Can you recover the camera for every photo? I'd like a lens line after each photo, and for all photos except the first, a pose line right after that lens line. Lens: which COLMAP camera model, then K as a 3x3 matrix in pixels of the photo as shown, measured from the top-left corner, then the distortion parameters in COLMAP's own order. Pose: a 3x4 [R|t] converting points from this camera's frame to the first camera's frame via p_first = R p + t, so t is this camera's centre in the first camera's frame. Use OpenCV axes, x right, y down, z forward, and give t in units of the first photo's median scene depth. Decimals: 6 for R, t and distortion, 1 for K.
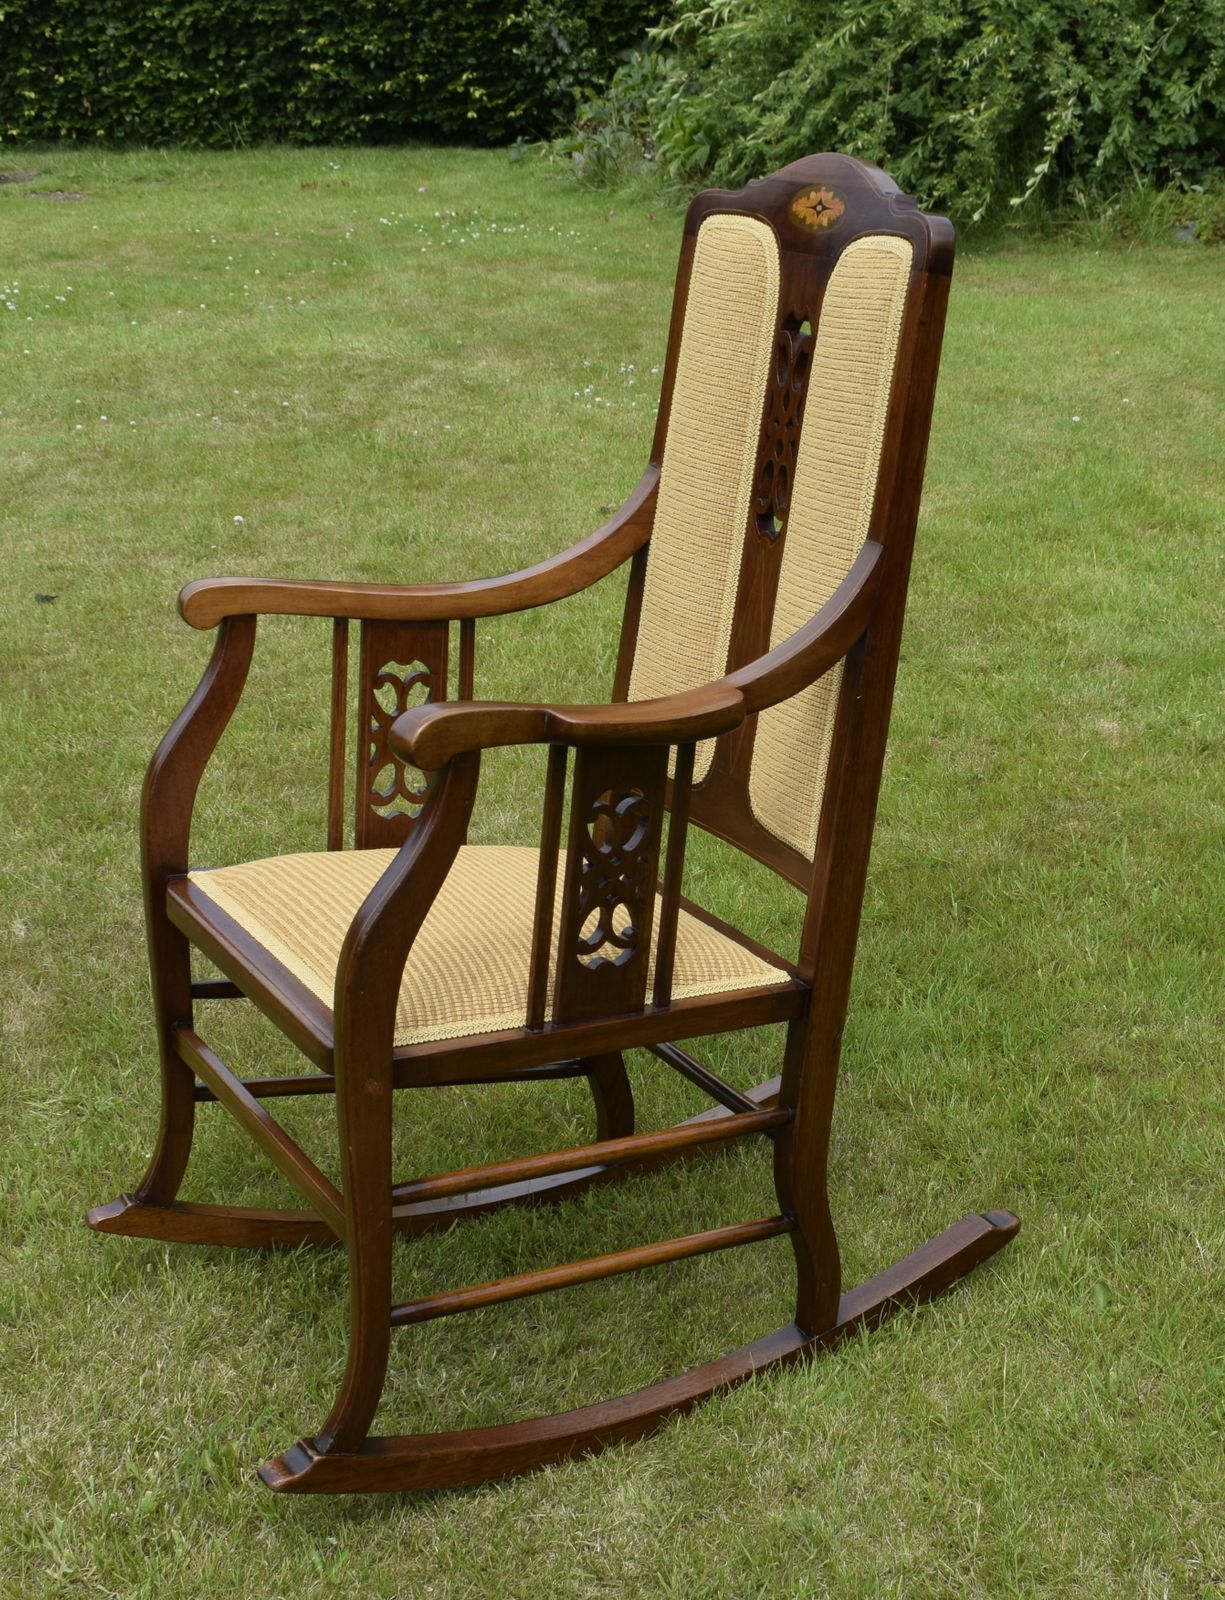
lens RADIAL K [[2574.2, 0, 742.0], [0, 2574.2, 903.2], [0, 0, 1]] dist [-0.025170, 0.000000]
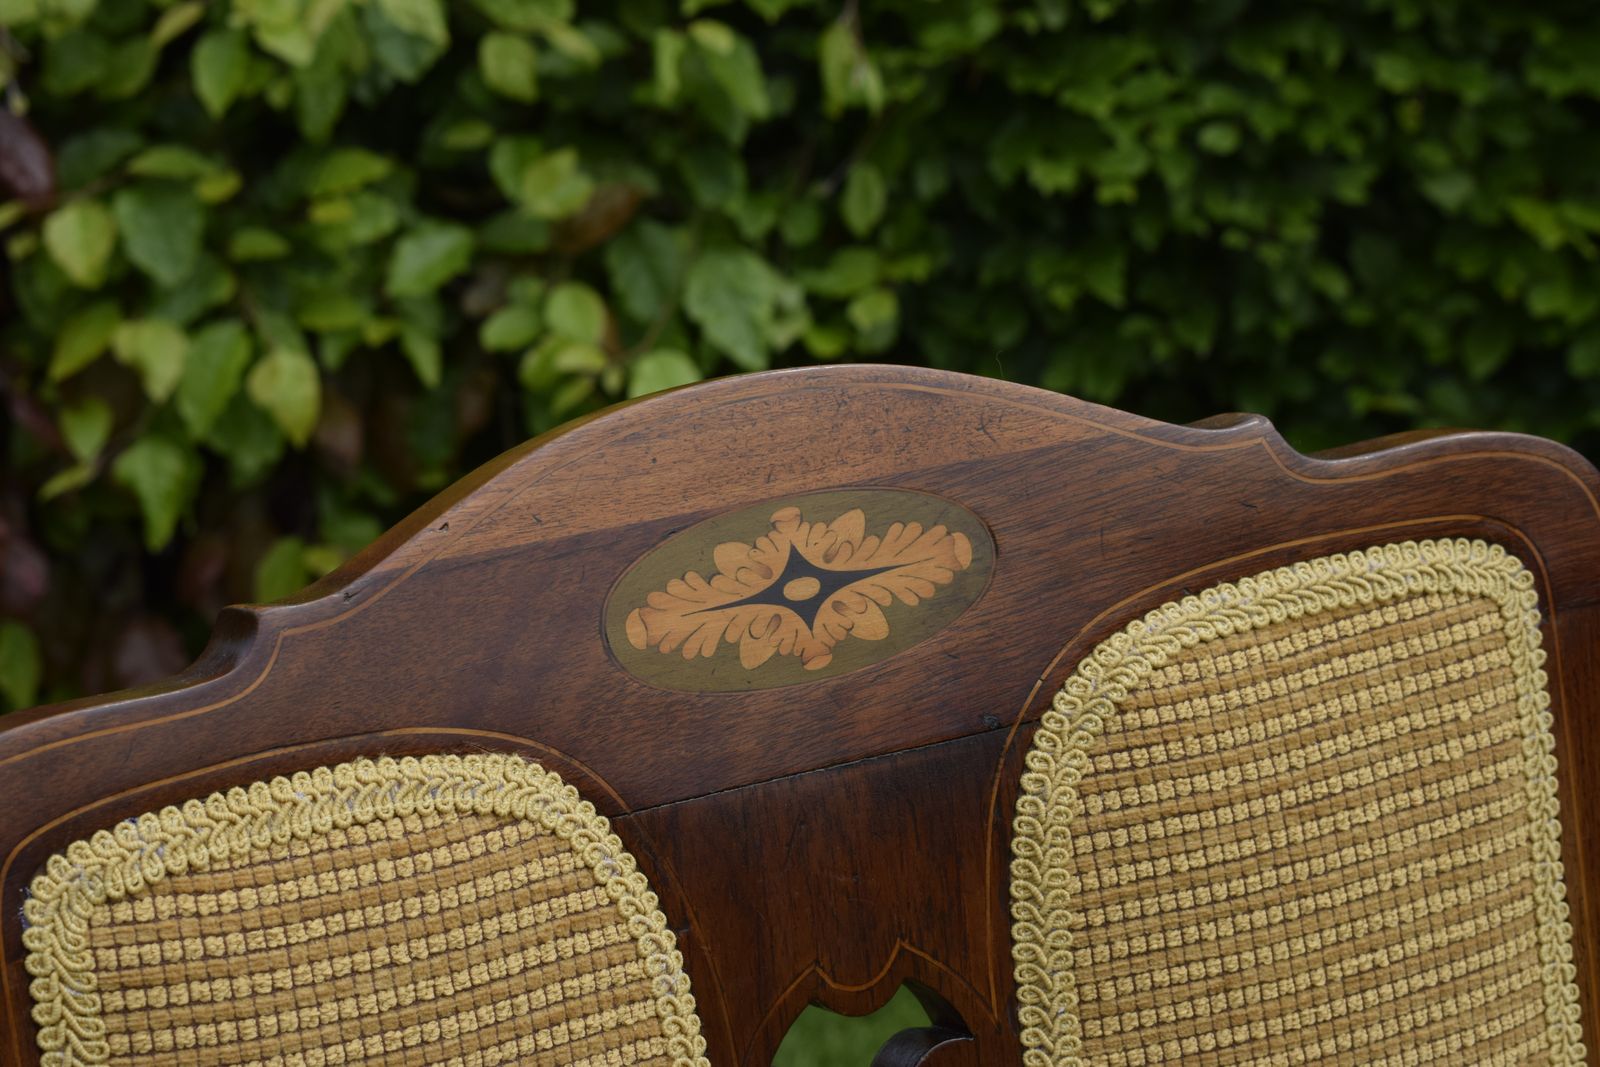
lens RADIAL K [[3643.2, 0, 814.3], [0, 3643.2, 539.7], [0, 0, 1]] dist [-0.040489, 0.000000]
pose [[-0.019851, -0.257745, 0.966009, -0.259758], [0.370550, 0.895493, 0.246545, -0.297639], [-0.928600, 0.362849, 0.077731, 0.793574]]
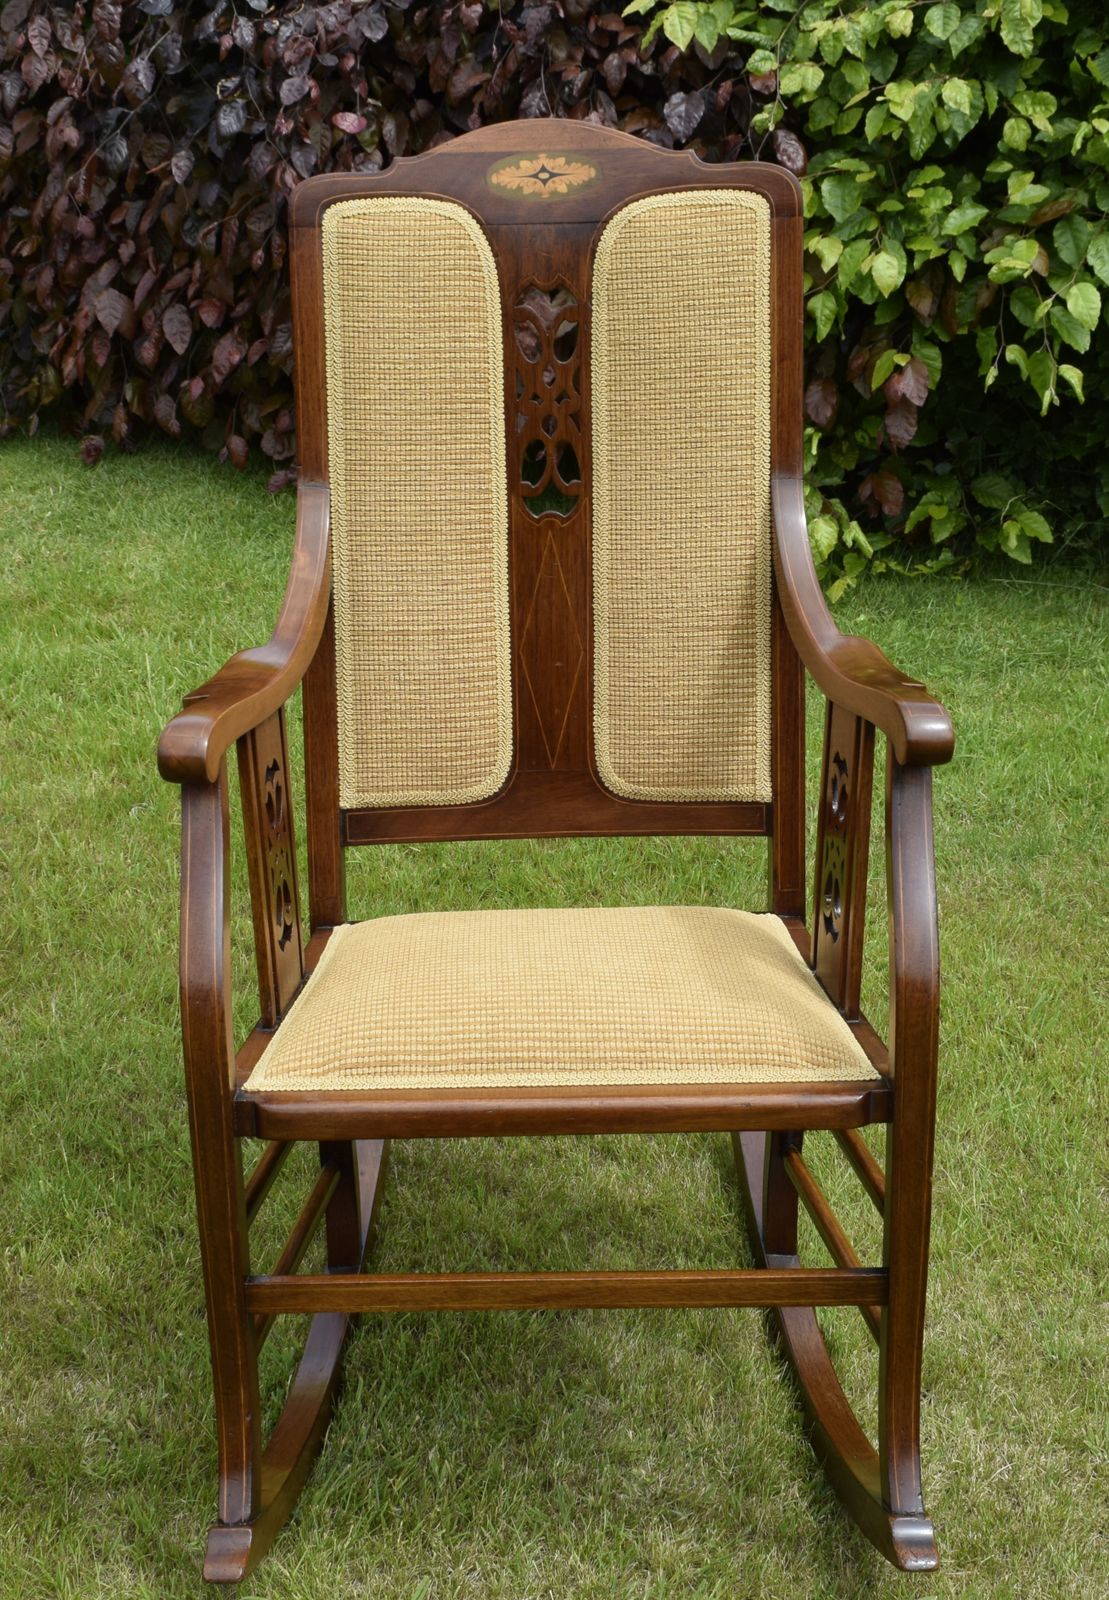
lens RADIAL K [[2587.5, 0, 601.0], [0, 2587.5, 817.8], [0, 0, 1]] dist [-0.035169, 0.000000]
pose [[0.463582, -0.302456, 0.832834, -0.696102], [0.307360, 0.936465, 0.169005, -0.164826], [-0.831036, 0.177632, 0.527092, 0.416437]]
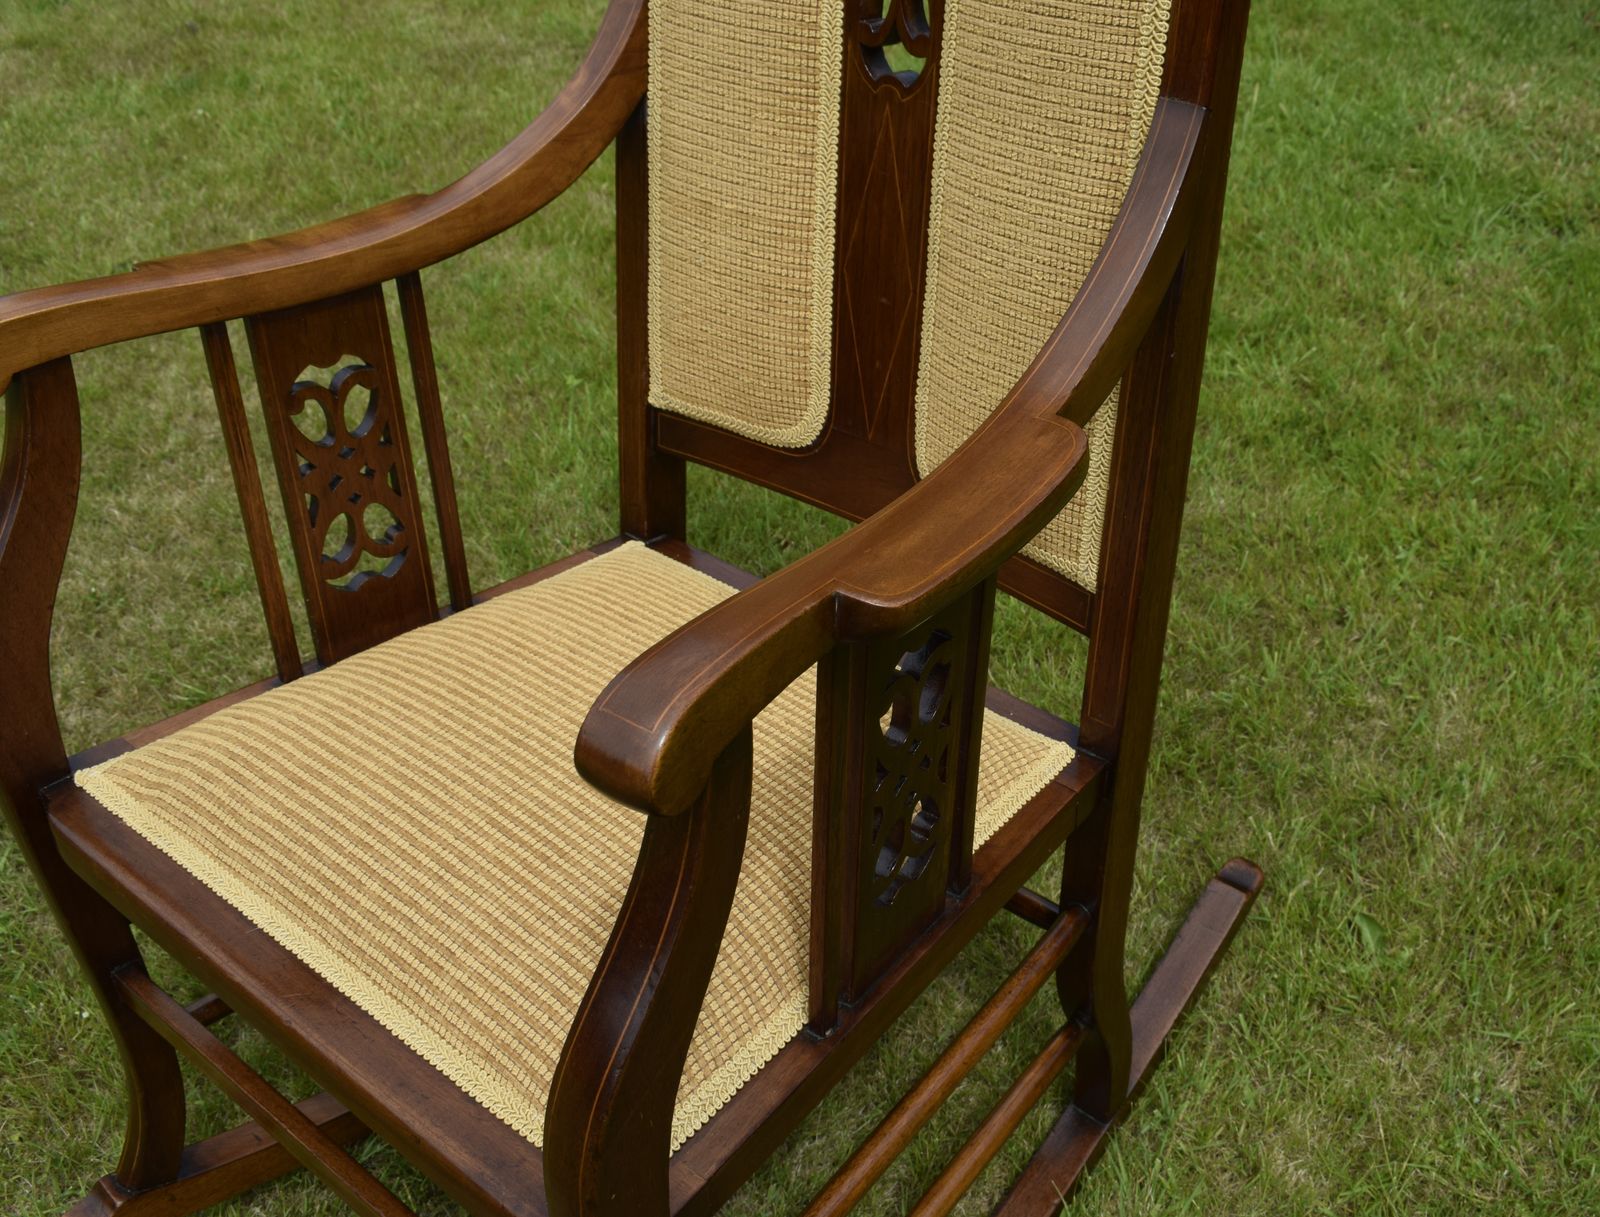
lens RADIAL K [[1728.5, 0, 928.3], [0, 1728.5, 613.5], [0, 0, 1]] dist [-0.022630, 0.000000]
pose [[0.930951, -0.243705, 0.271916, -0.109665], [0.160208, 0.941789, 0.295577, -0.121319], [-0.328122, -0.231605, 0.915803, 0.486160]]
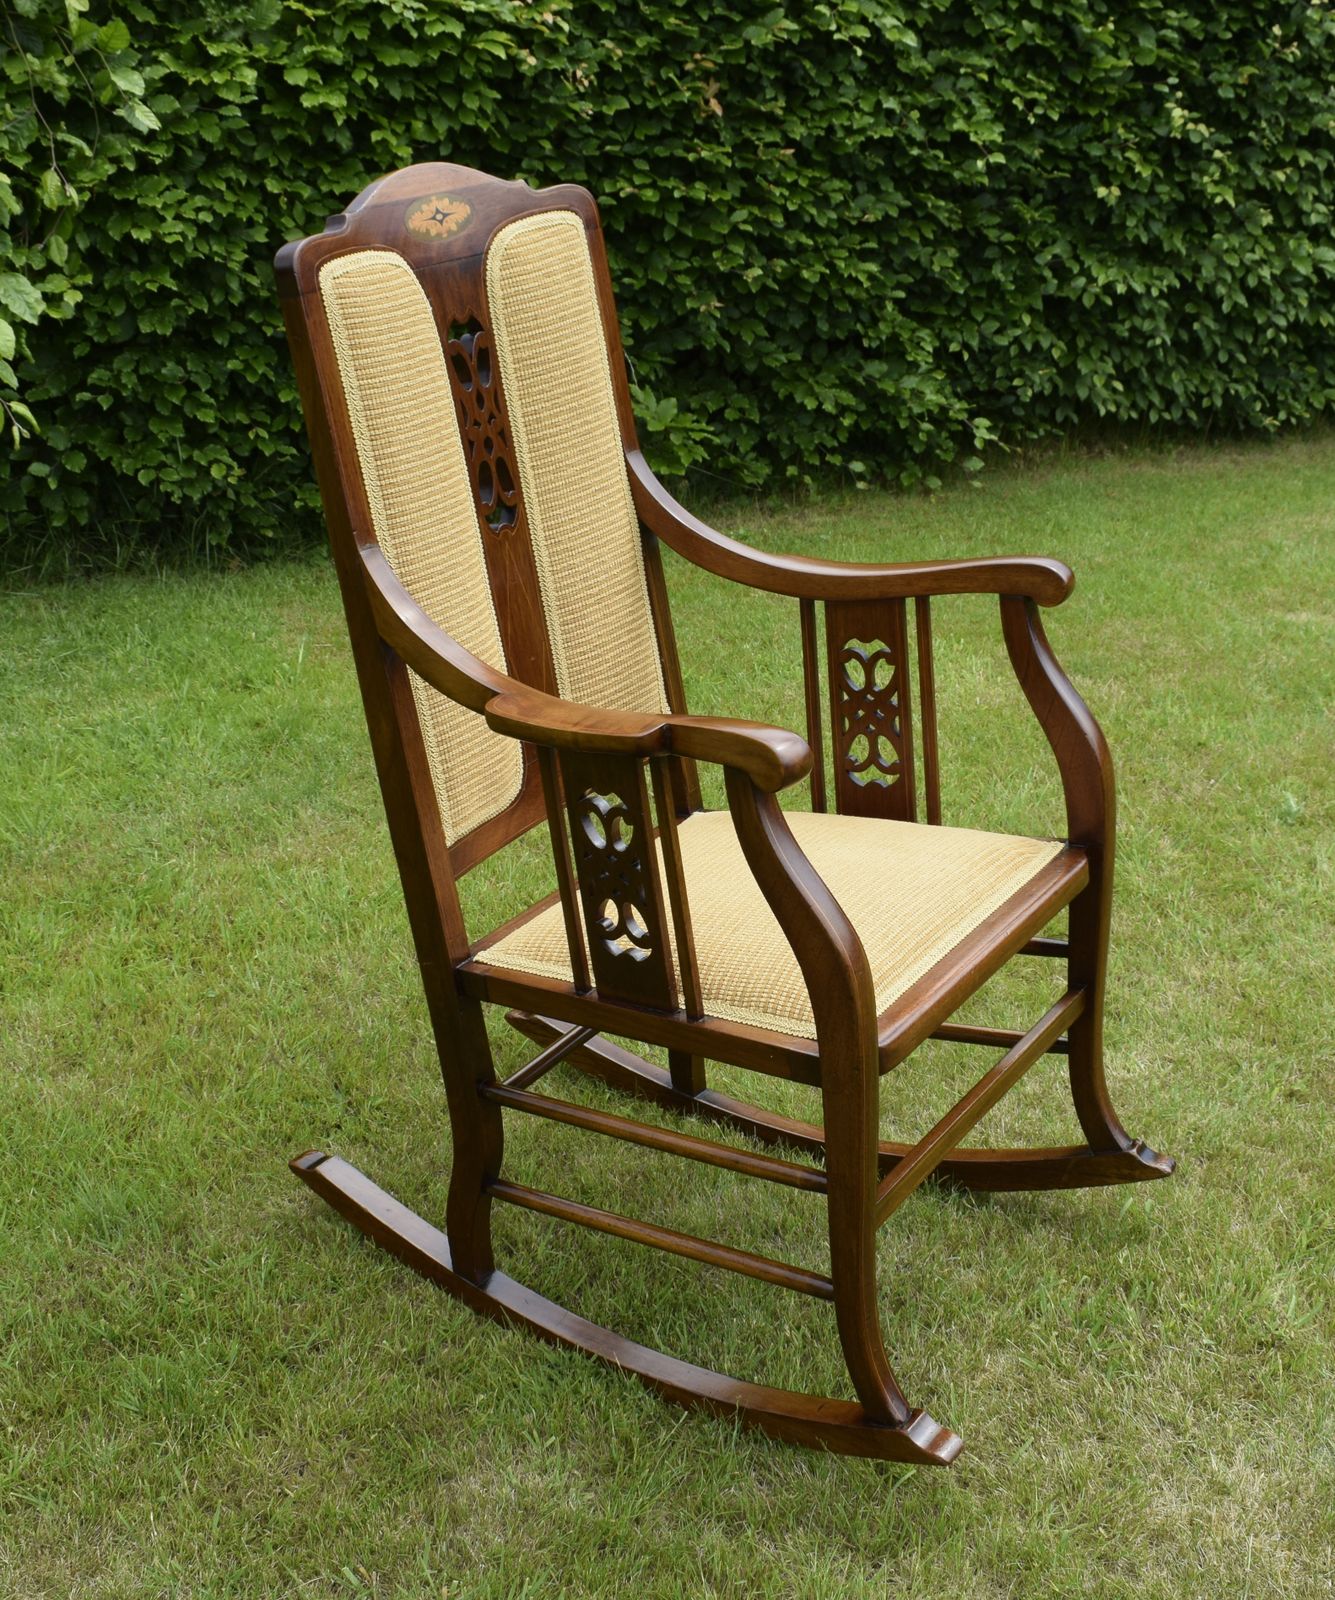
lens RADIAL K [[2124.6, 0, 683.5], [0, 2124.6, 800.8], [0, 0, 1]] dist [-0.028253, 0.000000]
pose [[-0.484259, -0.317746, 0.815188, -0.647514], [0.317775, 0.804220, 0.502244, -0.392710], [-0.815177, 0.502262, -0.288479, 1.052421]]
